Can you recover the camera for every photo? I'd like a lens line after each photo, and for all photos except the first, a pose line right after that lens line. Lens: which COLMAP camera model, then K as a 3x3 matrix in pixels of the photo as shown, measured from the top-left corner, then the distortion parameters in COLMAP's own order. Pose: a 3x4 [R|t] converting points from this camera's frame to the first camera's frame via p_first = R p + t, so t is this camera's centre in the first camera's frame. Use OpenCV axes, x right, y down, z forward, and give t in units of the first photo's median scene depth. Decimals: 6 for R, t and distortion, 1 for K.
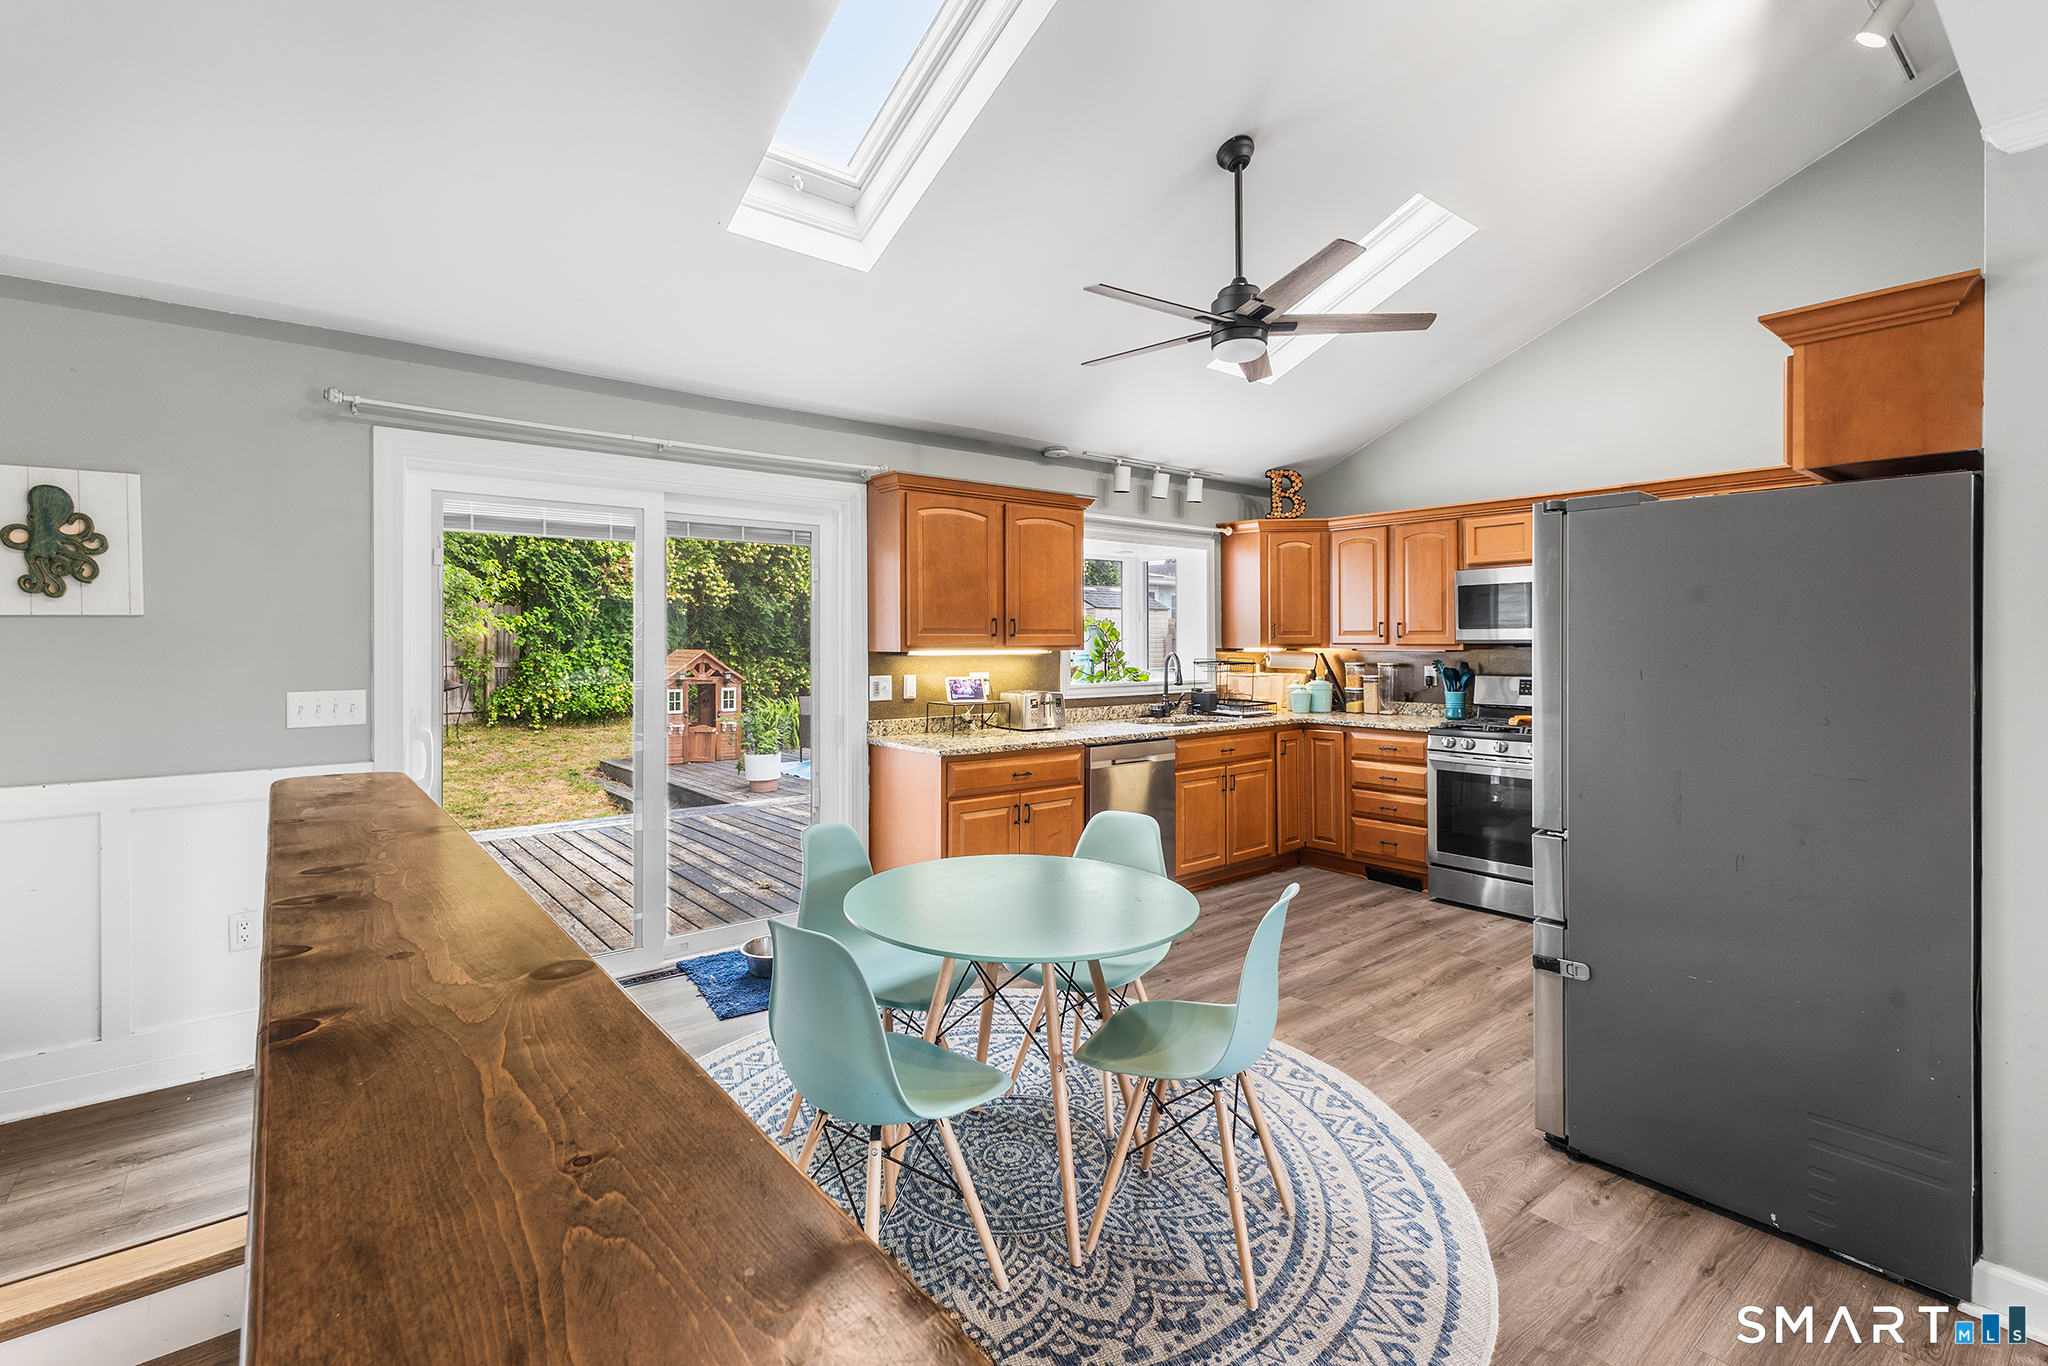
lens RADIAL K [[911.2, 0, 1013.2], [0, 911.2, 638.7], [0, 0, 1]] dist [0.001449, 0.000215]
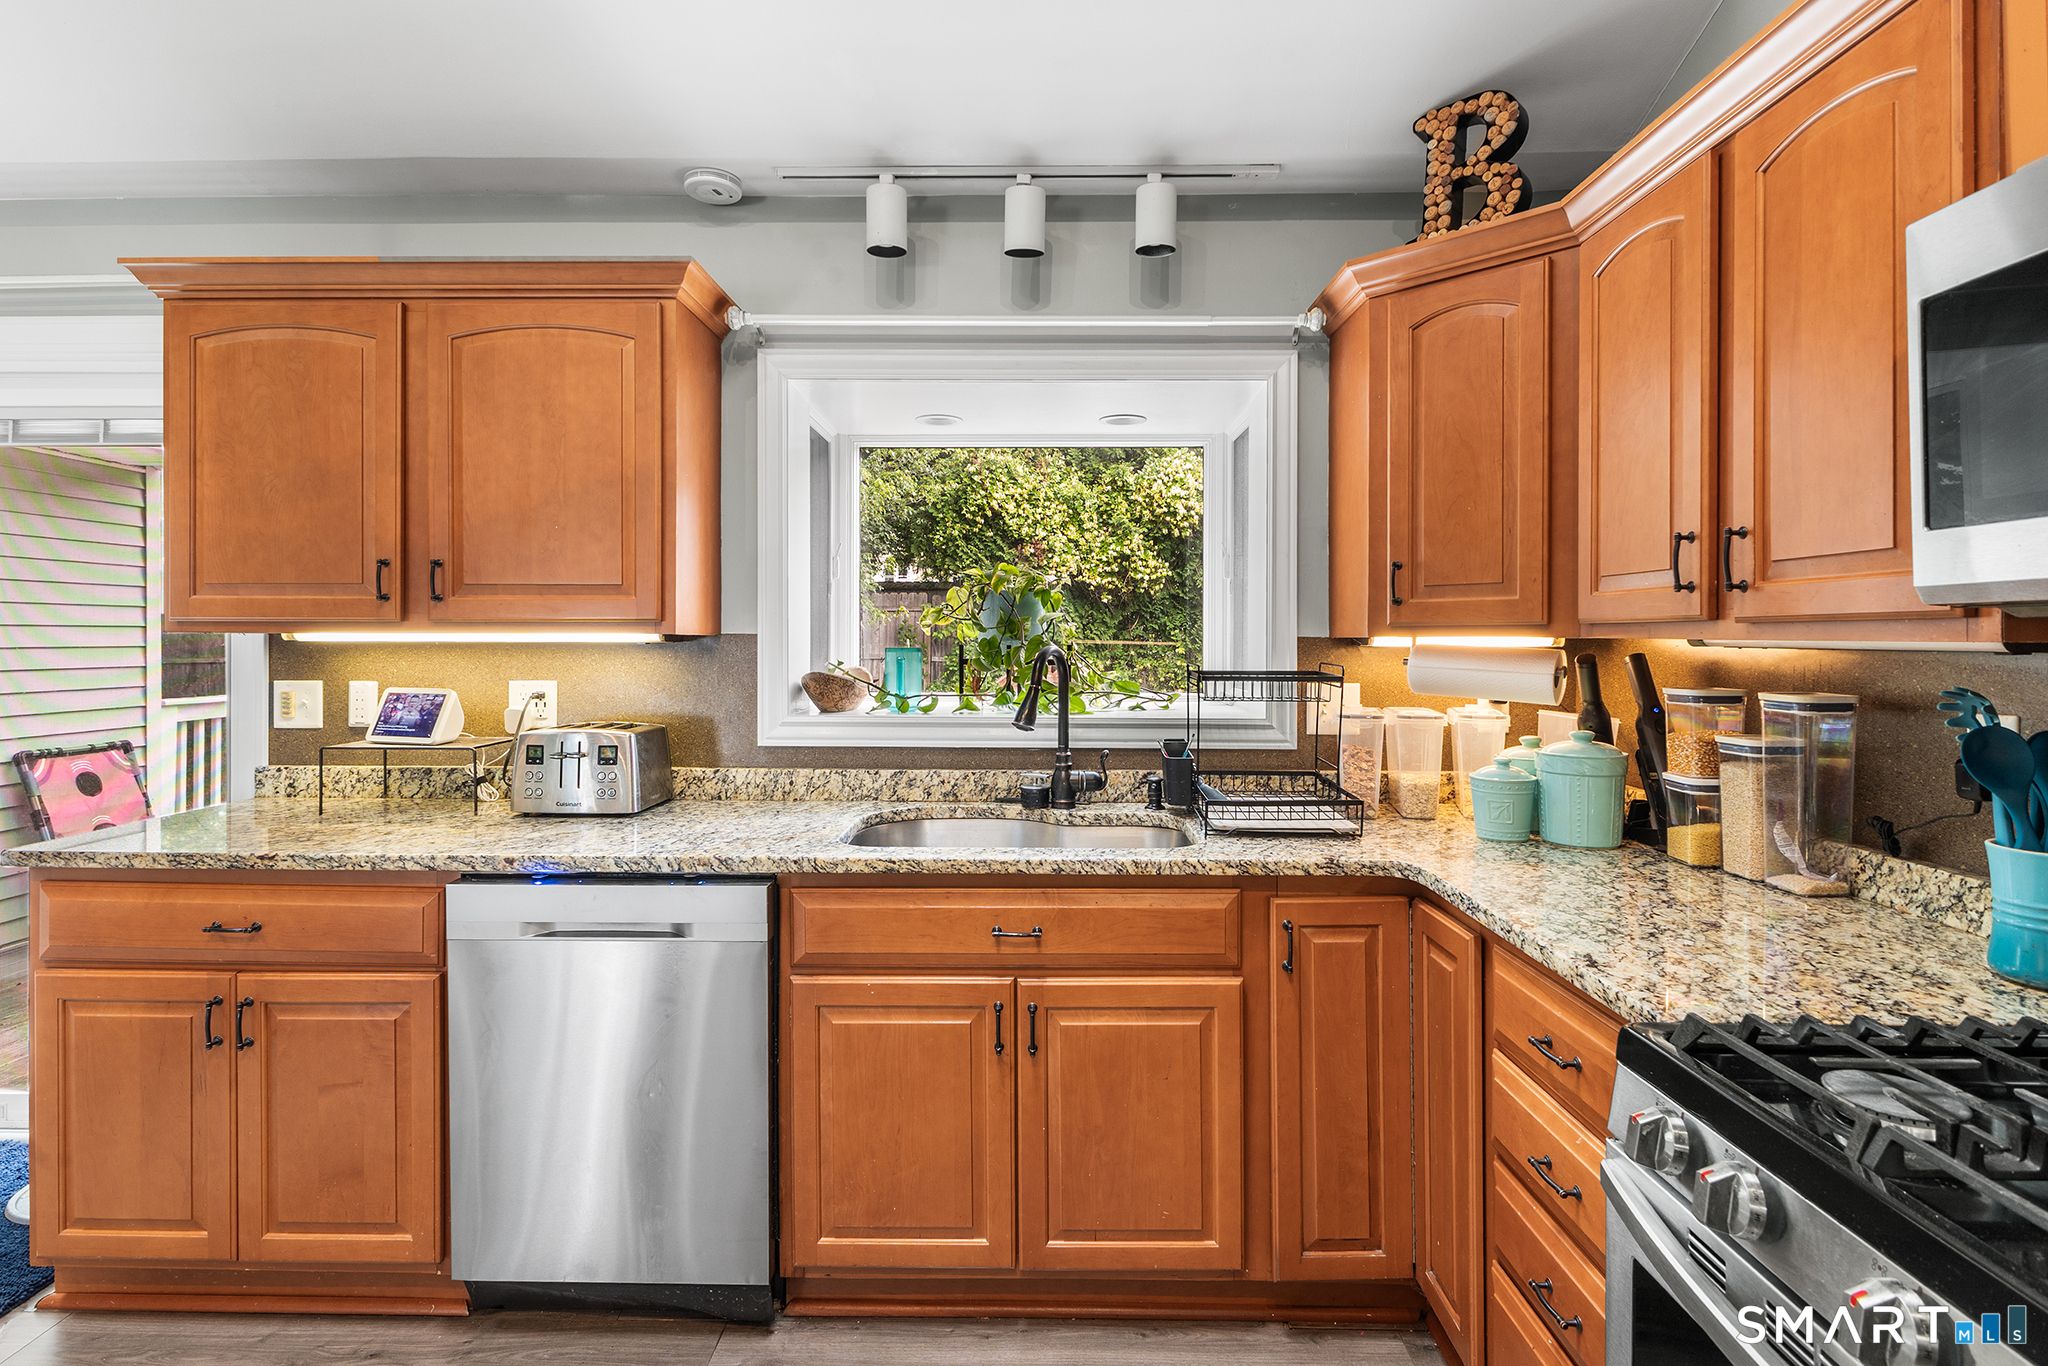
lens RADIAL K [[998.7, 0, 1031.2], [0, 998.7, 641.3], [0, 0, 1]] dist [0.002012, 0.000078]
pose [[0.777168, 0.006401, -0.629260, 0.656799], [-0.003352, 0.999976, 0.006031, 0.016113], [0.629284, -0.002578, 0.777171, 0.998686]]
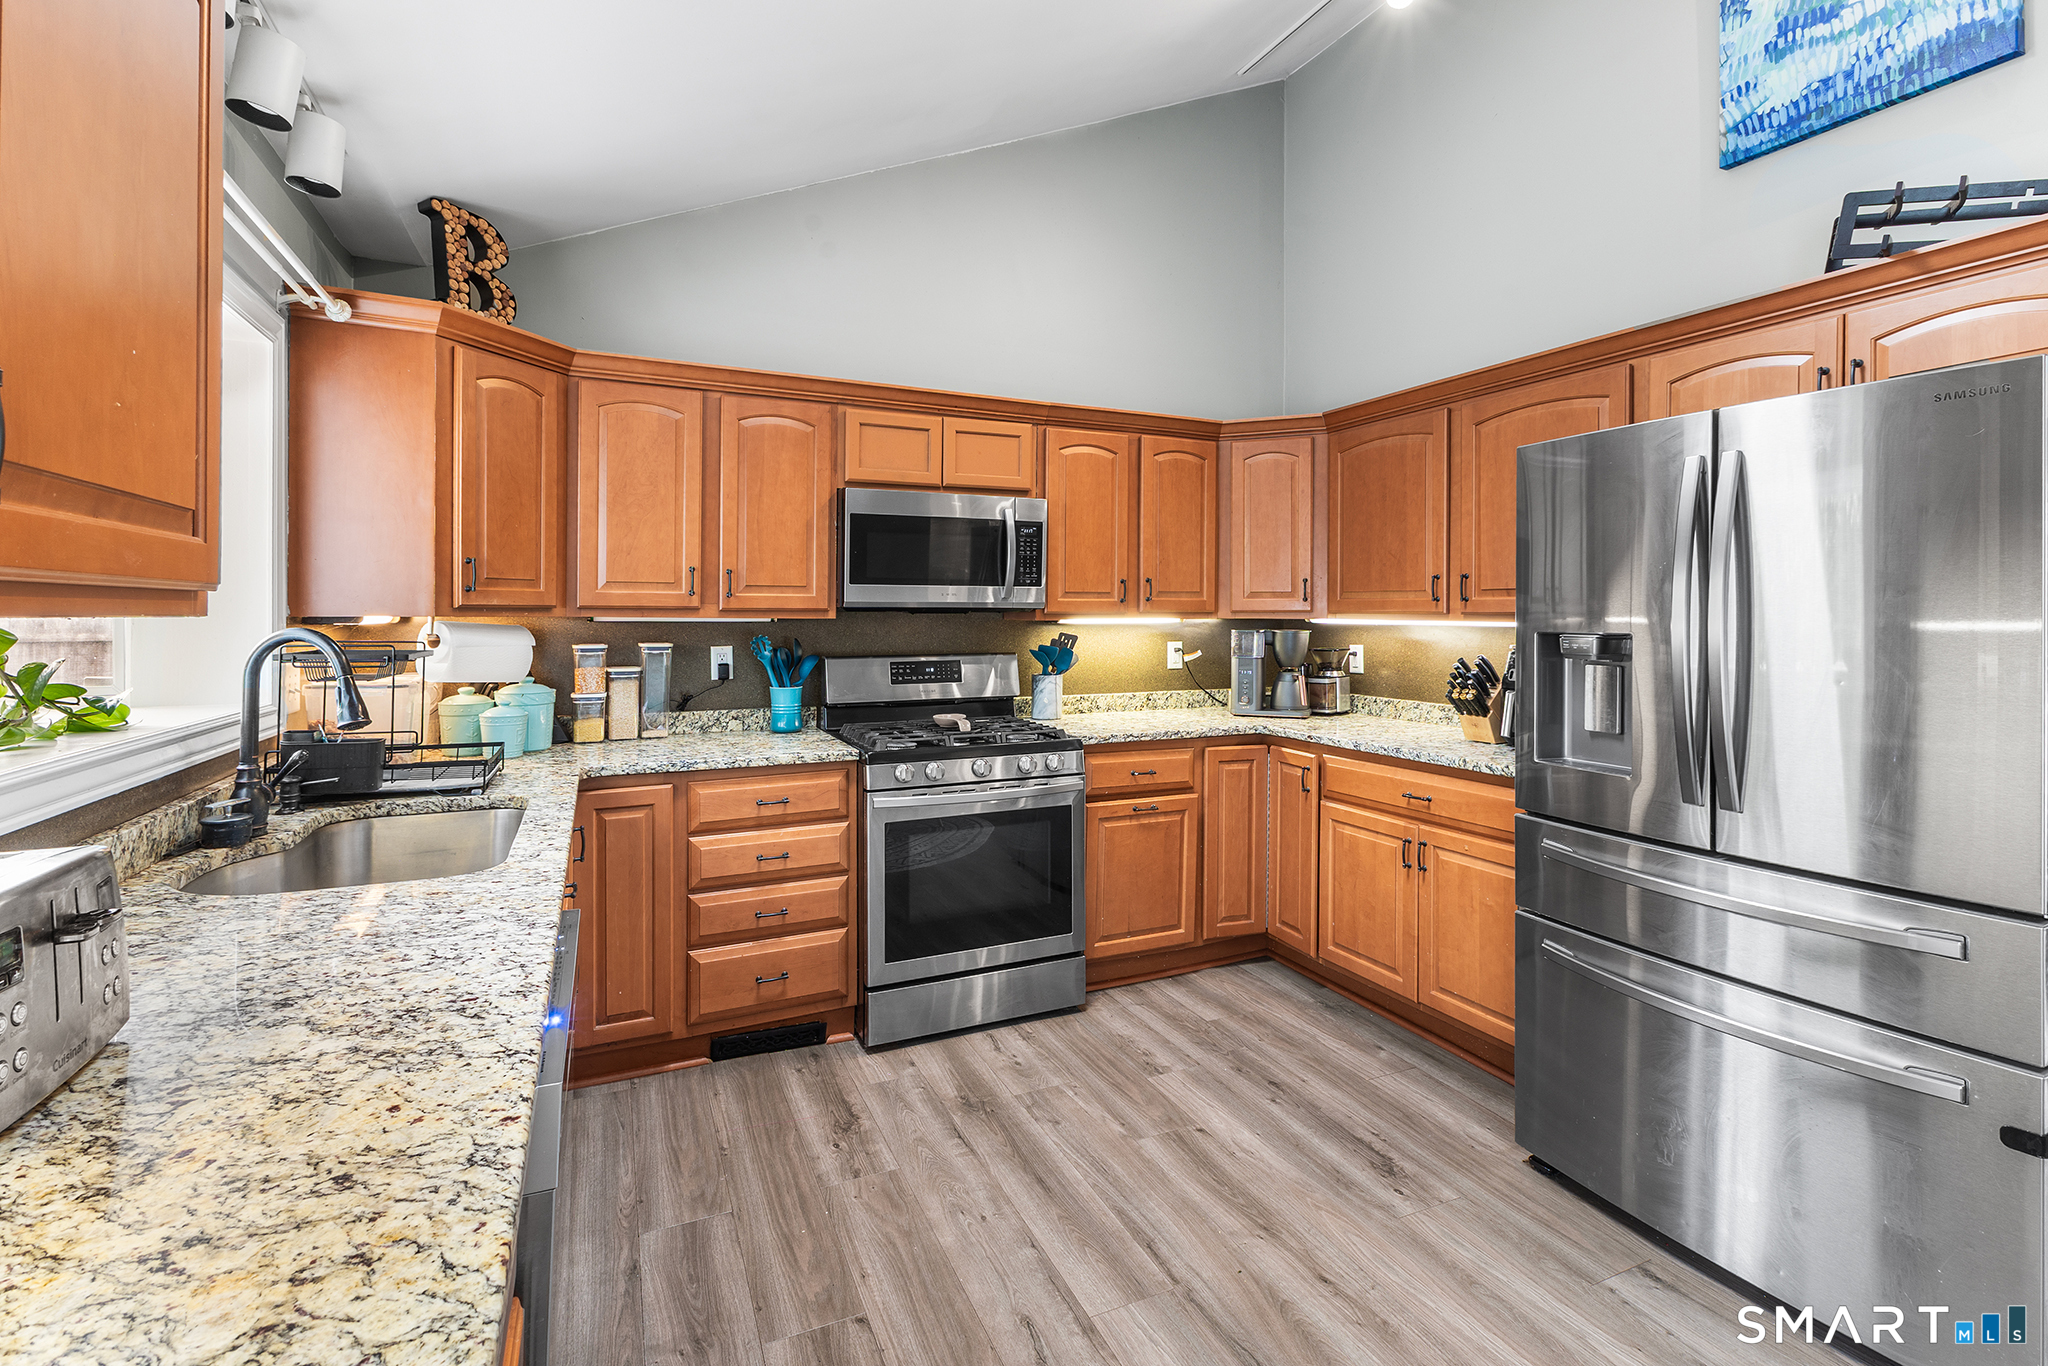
lens RADIAL K [[912.7, 0, 1025.1], [0, 912.7, 615.8], [0, 0, 1]] dist [-0.000069, -0.000176]
pose [[0.250453, 0.002726, 0.968125, -0.102248], [-0.006141, 0.999980, -0.001227, 0.015029], [-0.968109, -0.005638, 0.250464, 1.013600]]
